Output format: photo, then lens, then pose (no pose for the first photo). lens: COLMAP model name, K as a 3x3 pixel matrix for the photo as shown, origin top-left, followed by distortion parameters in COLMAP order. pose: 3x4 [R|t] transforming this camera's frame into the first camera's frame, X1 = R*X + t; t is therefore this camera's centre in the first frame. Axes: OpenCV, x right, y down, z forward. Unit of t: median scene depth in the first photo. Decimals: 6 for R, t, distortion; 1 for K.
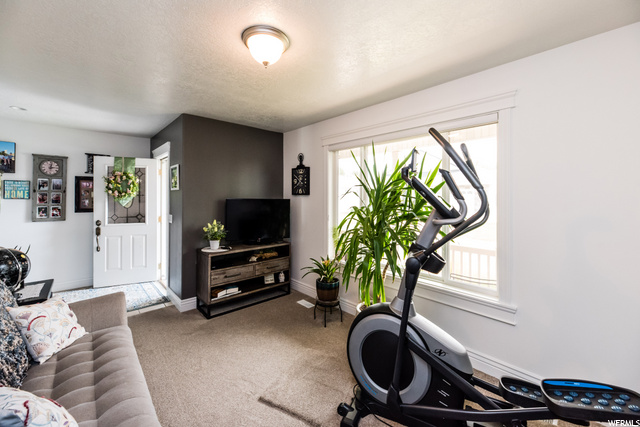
lens RADIAL K [[264.4, 0, 321.3], [0, 264.4, 196.7], [0, 0, 1]] dist [0.000552, 0.000045]
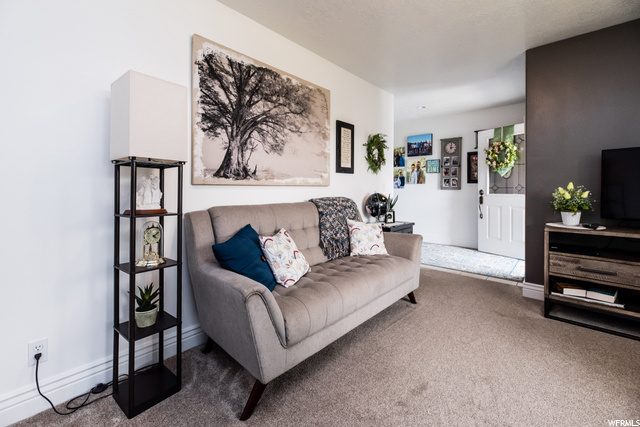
lens RADIAL K [[262.3, 0, 320.4], [0, 262.3, 189.0], [0, 0, 1]] dist [-0.000016, 0.000095]
pose [[0.080557, -0.004218, -0.996741, 0.192931], [0.004665, 0.999982, -0.003855, 0.092611], [0.996739, -0.004339, 0.080575, 0.271295]]
